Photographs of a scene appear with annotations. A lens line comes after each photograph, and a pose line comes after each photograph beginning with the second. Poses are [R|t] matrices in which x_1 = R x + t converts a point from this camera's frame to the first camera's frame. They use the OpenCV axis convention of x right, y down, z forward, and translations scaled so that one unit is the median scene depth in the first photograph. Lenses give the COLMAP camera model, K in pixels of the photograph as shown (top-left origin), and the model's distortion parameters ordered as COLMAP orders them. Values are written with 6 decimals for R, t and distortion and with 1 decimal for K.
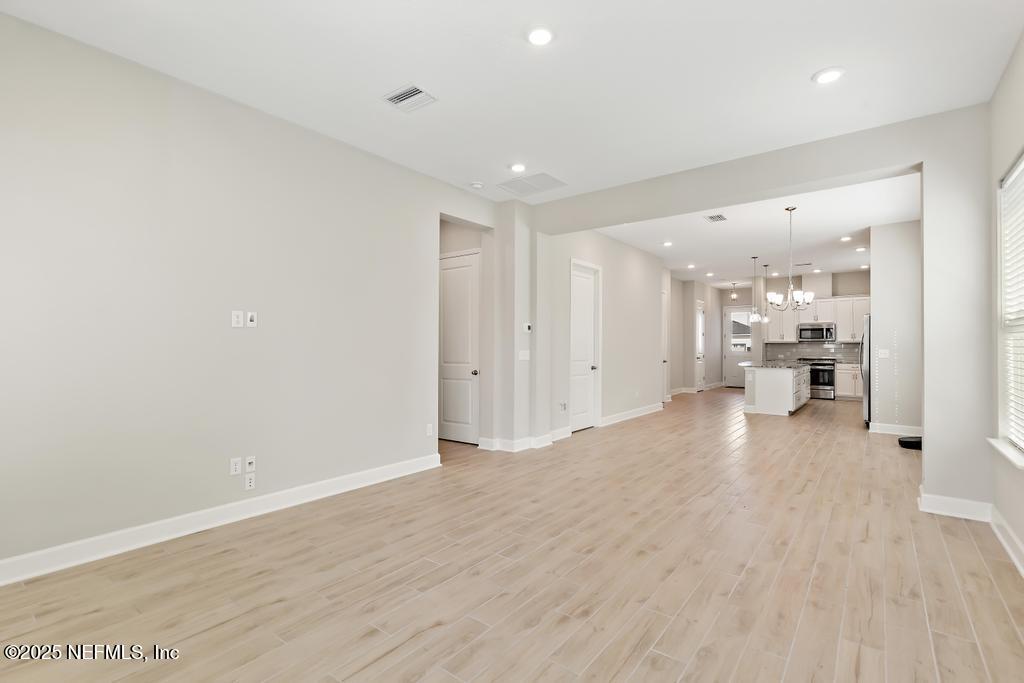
lens RADIAL K [[468.1, 0, 513.8], [0, 468.1, 340.5], [0, 0, 1]] dist [0.011762, -0.003976]
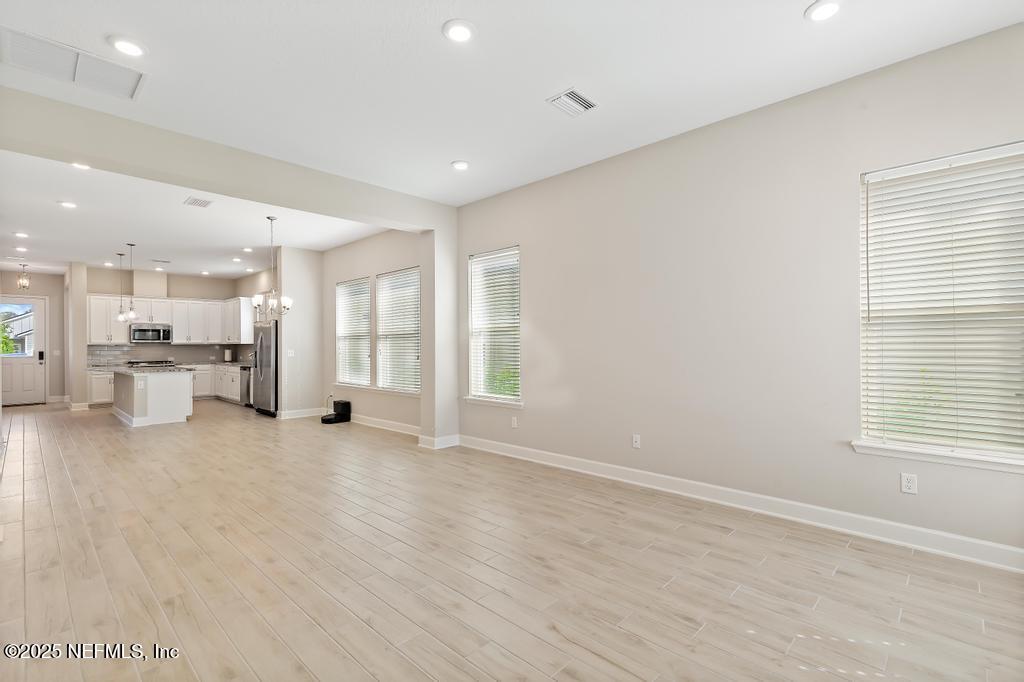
lens RADIAL K [[468.1, 0, 507.8], [0, 468.1, 342.9], [0, 0, 1]] dist [0.011762, -0.003976]
pose [[0.113913, 0.003222, 0.993486, -0.220058], [-0.003310, 0.999990, -0.002863, 0.002006], [-0.993485, -0.002962, 0.113923, 0.188689]]
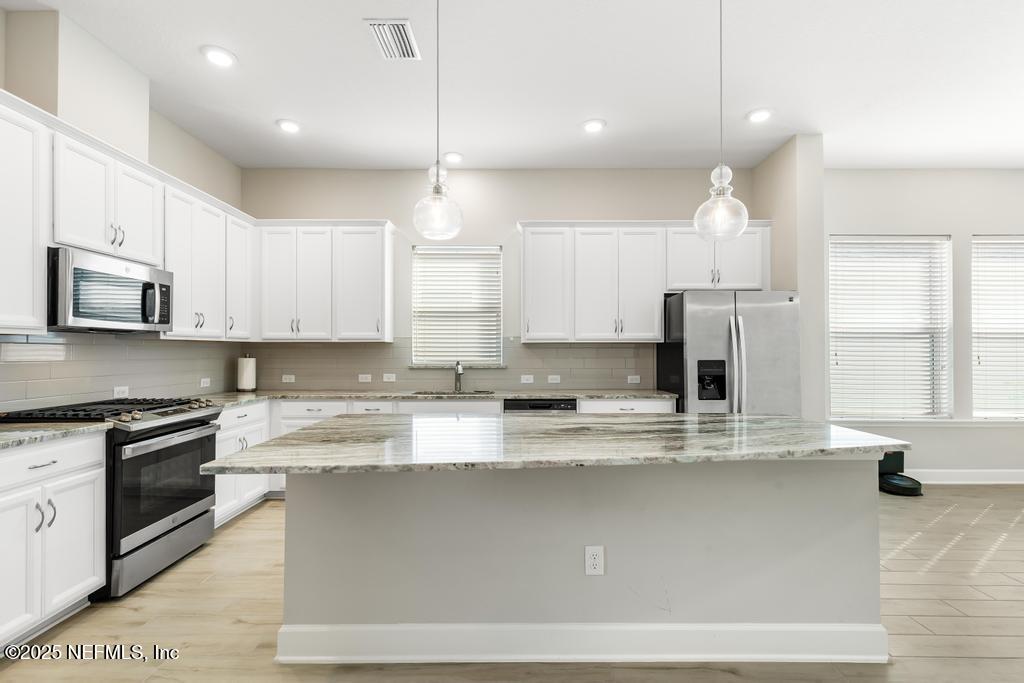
lens RADIAL K [[468.1, 0, 512.5], [0, 468.1, 350.2], [0, 0, 1]] dist [0.011762, -0.003976]
pose [[-0.610212, 0.002967, 0.792233, 0.341577], [-0.007120, 0.999932, -0.009229, 0.012351], [-0.792207, -0.011272, -0.610149, 1.023285]]
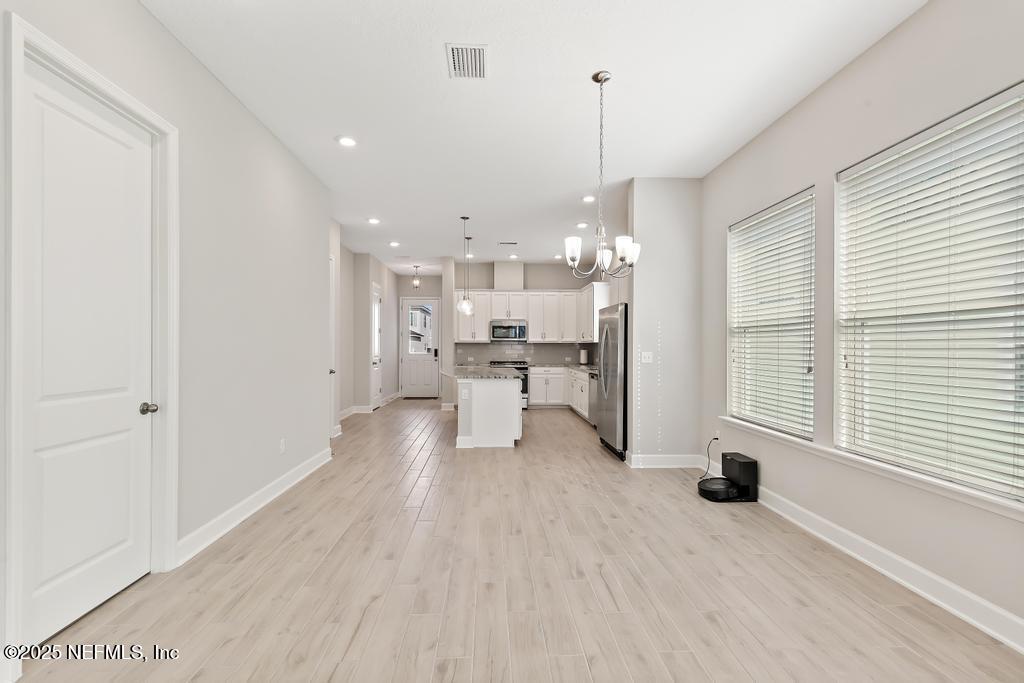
lens RADIAL K [[468.1, 0, 505.6], [0, 468.1, 350.5], [0, 0, 1]] dist [0.011762, -0.003976]
pose [[0.767473, -0.002879, 0.641075, 0.098373], [-0.009617, 0.999826, 0.016003, 0.005341], [-0.641010, -0.018447, 0.767311, 0.364215]]
